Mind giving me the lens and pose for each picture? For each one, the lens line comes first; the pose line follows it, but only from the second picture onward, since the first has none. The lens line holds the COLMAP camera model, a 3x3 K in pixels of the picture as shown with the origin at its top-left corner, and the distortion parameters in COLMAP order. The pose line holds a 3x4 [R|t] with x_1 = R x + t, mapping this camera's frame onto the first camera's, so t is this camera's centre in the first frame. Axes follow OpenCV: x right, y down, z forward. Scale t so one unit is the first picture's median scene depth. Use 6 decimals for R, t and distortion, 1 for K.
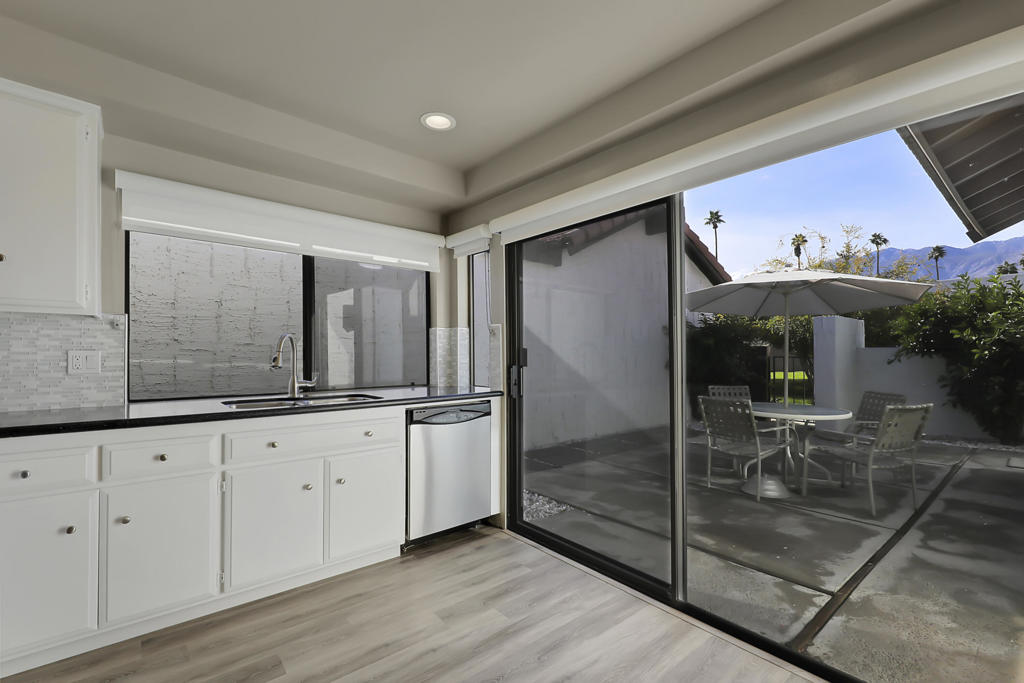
lens RADIAL K [[459.6, 0, 530.2], [0, 459.6, 352.4], [0, 0, 1]] dist [-0.002880, -0.002035]
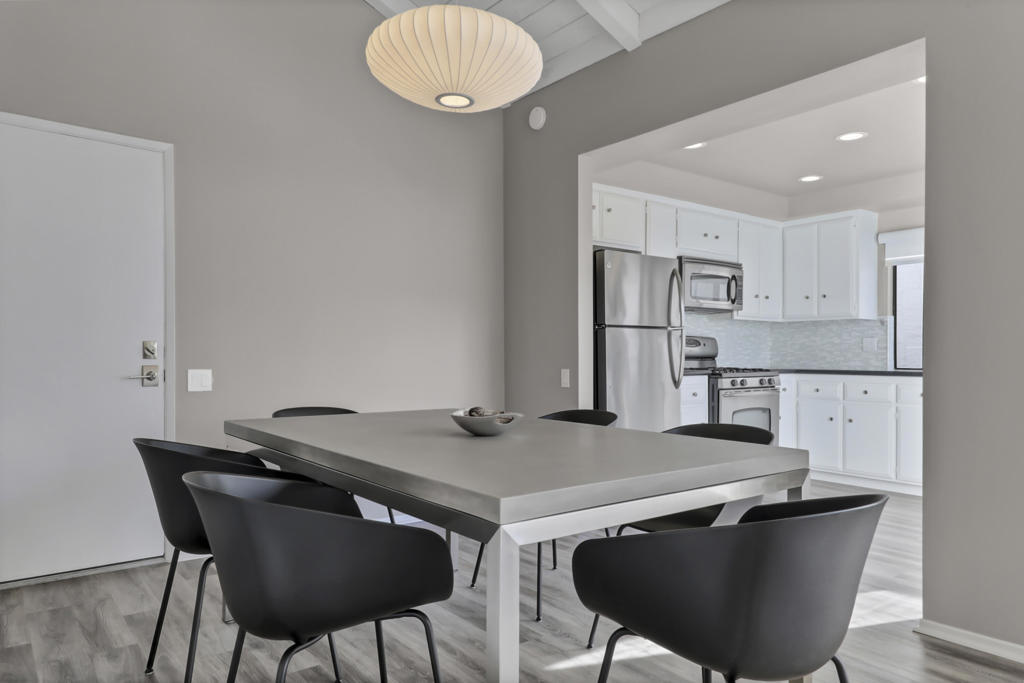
lens RADIAL K [[723.1, 0, 522.7], [0, 723.1, 350.9], [0, 0, 1]] dist [-0.039217, -0.000517]
pose [[-0.048314, -0.009405, -0.998788, 1.787324], [0.003148, 0.999949, -0.009569, 0.065187], [0.998827, -0.003606, -0.048282, -0.220049]]
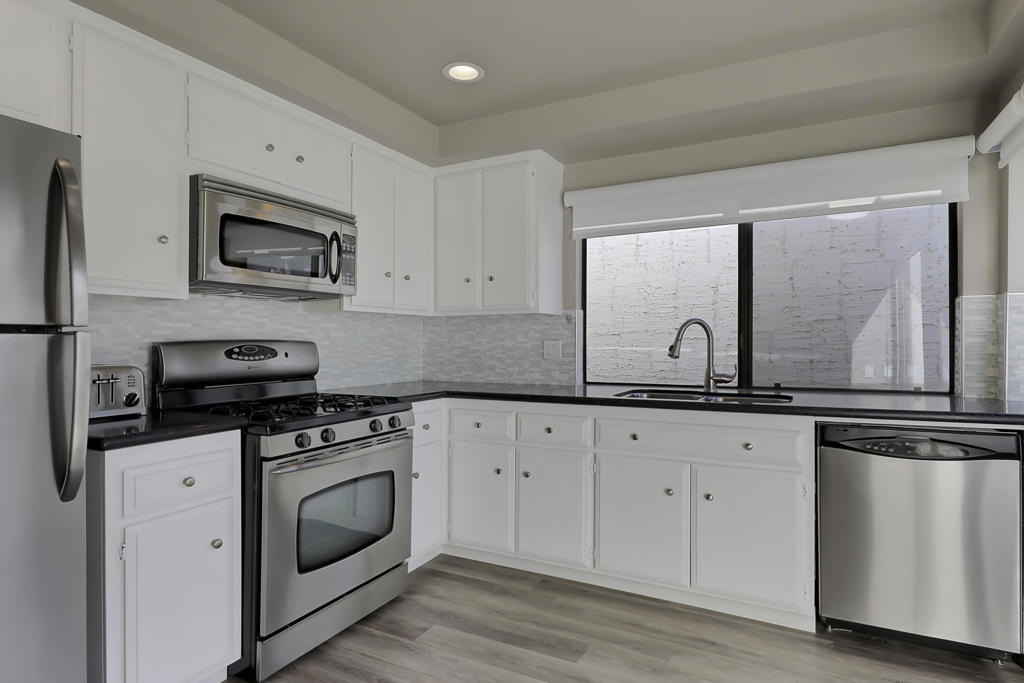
lens RADIAL K [[553.6, 0, 517.1], [0, 553.6, 343.9], [0, 0, 1]] dist [0.009032, -0.001251]
pose [[0.349415, 0.000211, -0.936968, 0.409852], [0.007569, 0.999967, 0.003048, 0.000276], [0.936937, -0.008157, 0.349402, 0.339981]]
